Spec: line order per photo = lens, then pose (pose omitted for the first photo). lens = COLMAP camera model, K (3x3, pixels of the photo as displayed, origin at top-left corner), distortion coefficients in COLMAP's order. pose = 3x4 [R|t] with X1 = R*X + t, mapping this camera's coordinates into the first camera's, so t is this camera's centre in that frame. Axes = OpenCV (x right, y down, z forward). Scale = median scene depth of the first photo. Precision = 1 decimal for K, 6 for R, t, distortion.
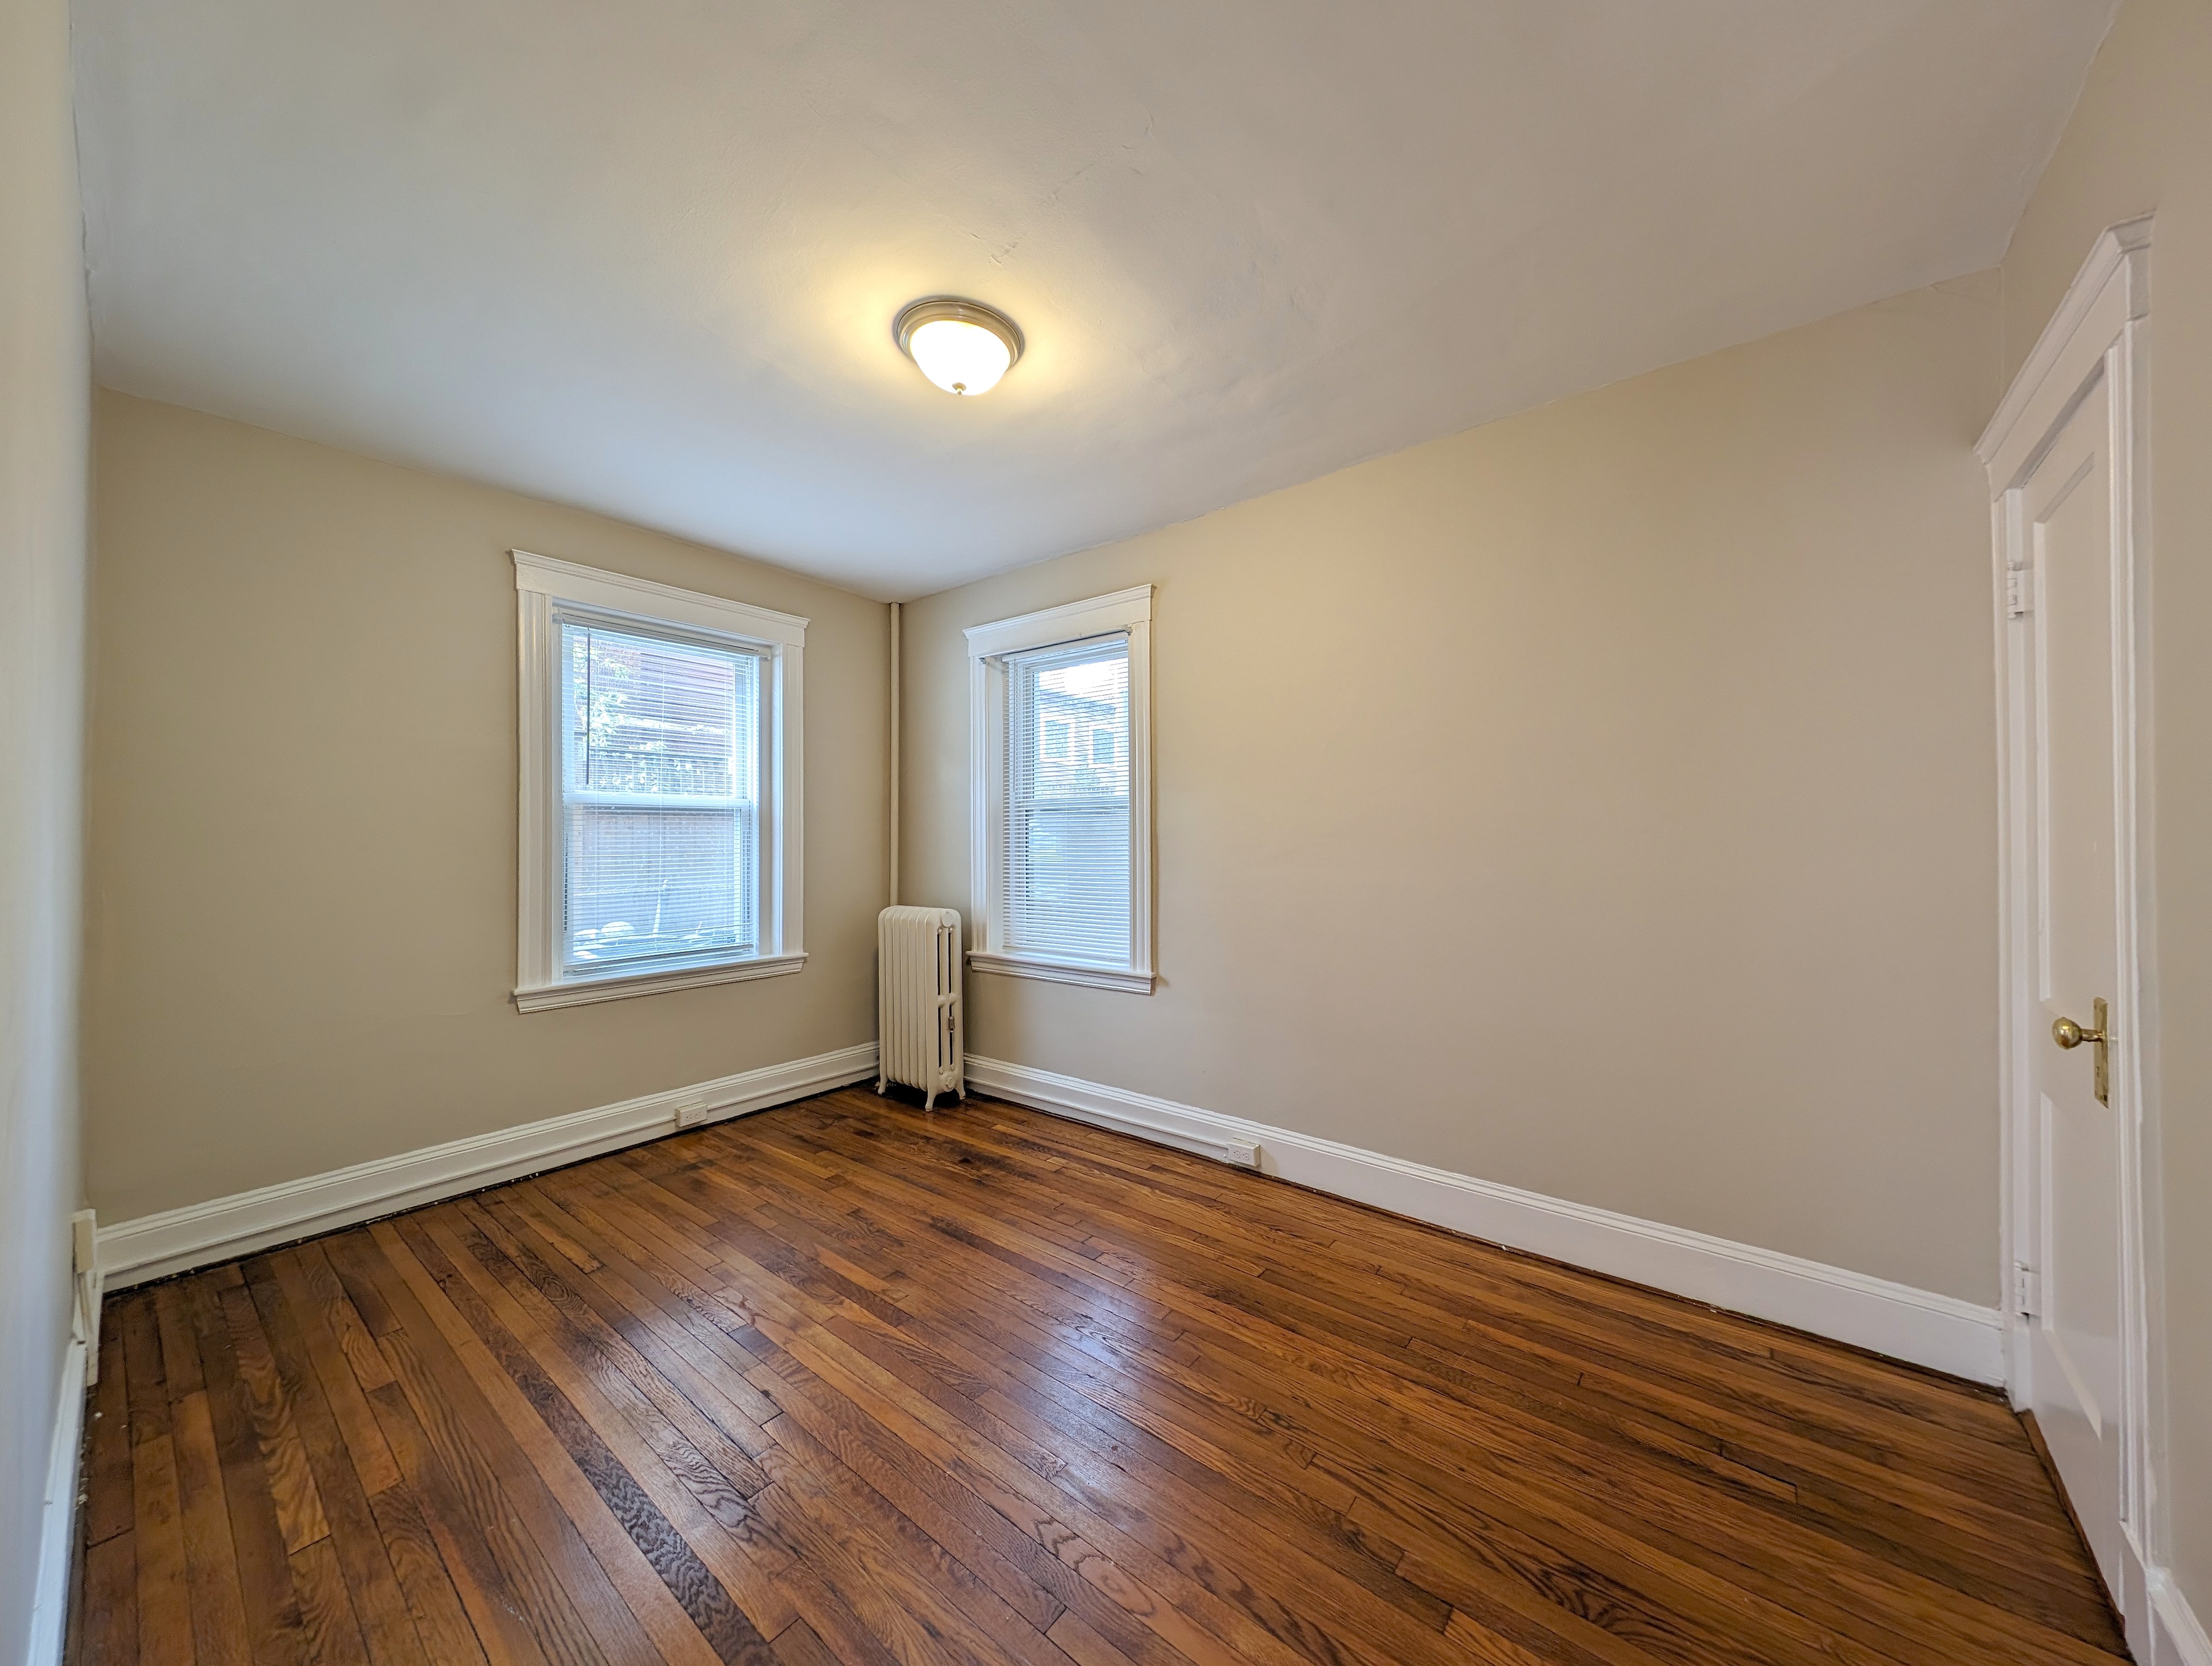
lens RADIAL K [[800.9, 0, 1106.0], [0, 800.9, 833.0], [0, 0, 1]] dist [0.017744, -0.008059]
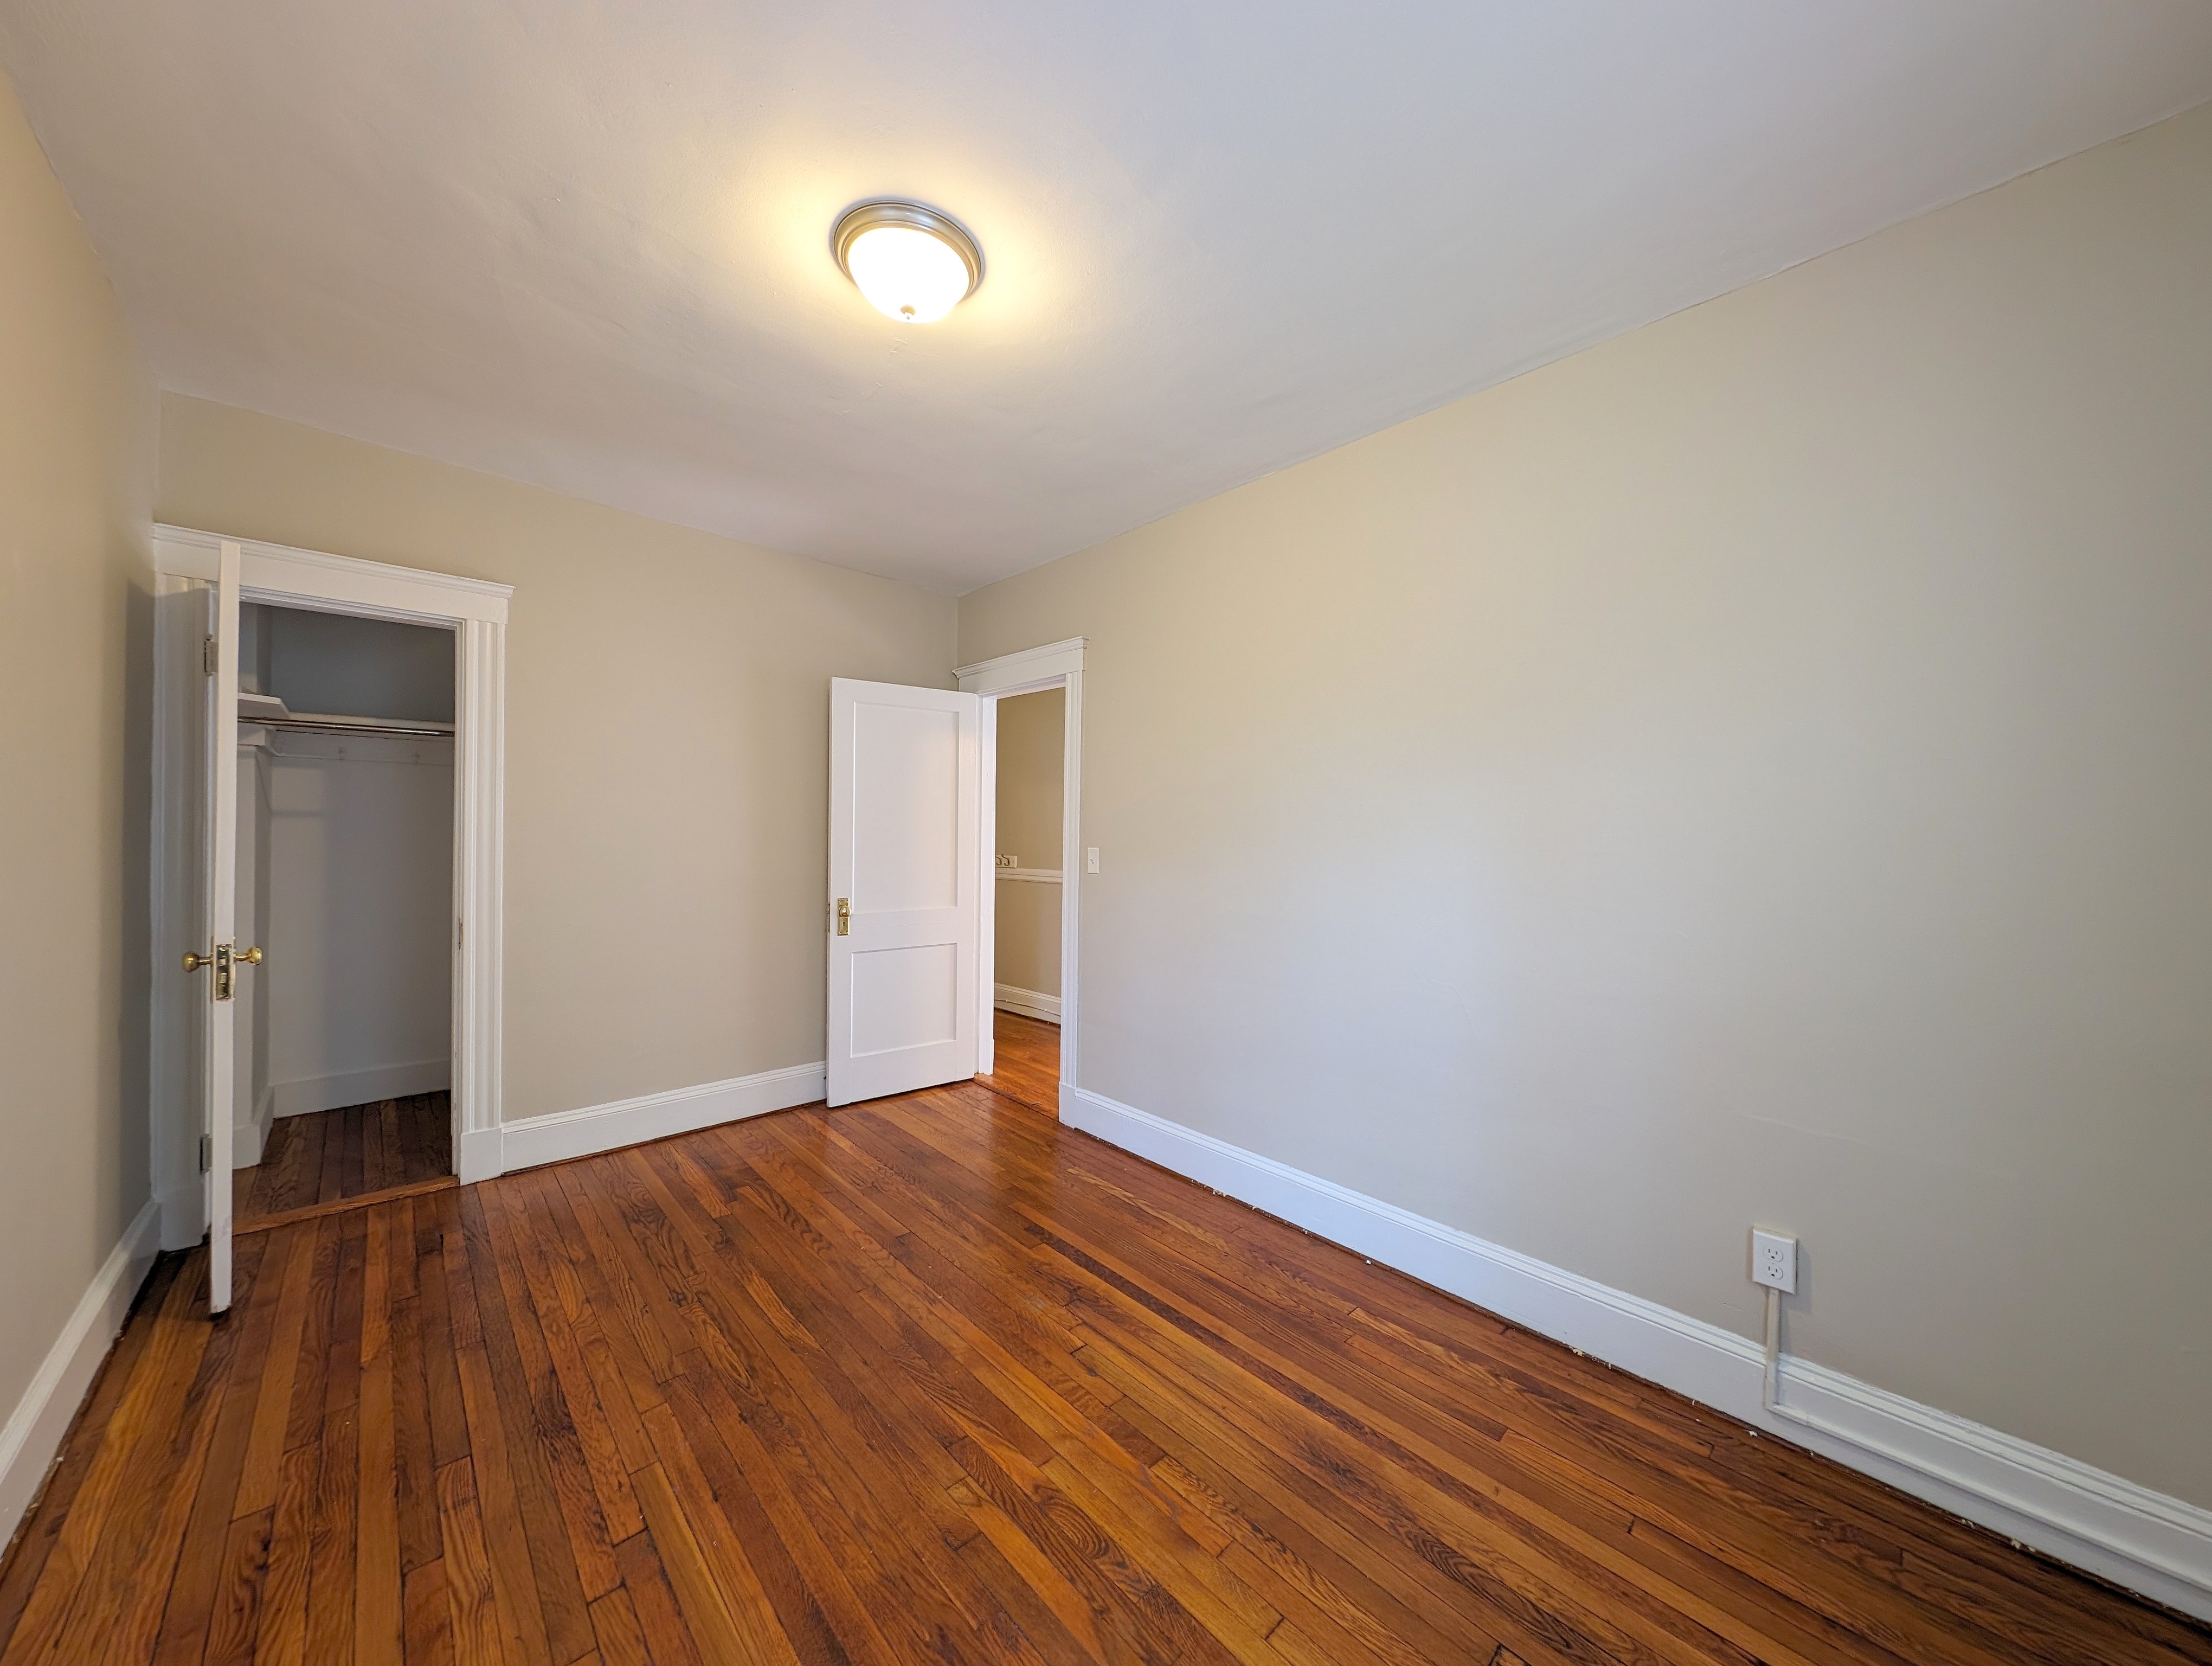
lens RADIAL K [[800.9, 0, 1106.0], [0, 800.9, 833.0], [0, 0, 1]] dist [0.017744, -0.008059]
pose [[-0.990637, -0.007495, 0.136318, -0.544296], [-0.008663, 0.999931, -0.007973, 0.001108], [-0.136249, -0.009080, -0.990633, 1.927751]]
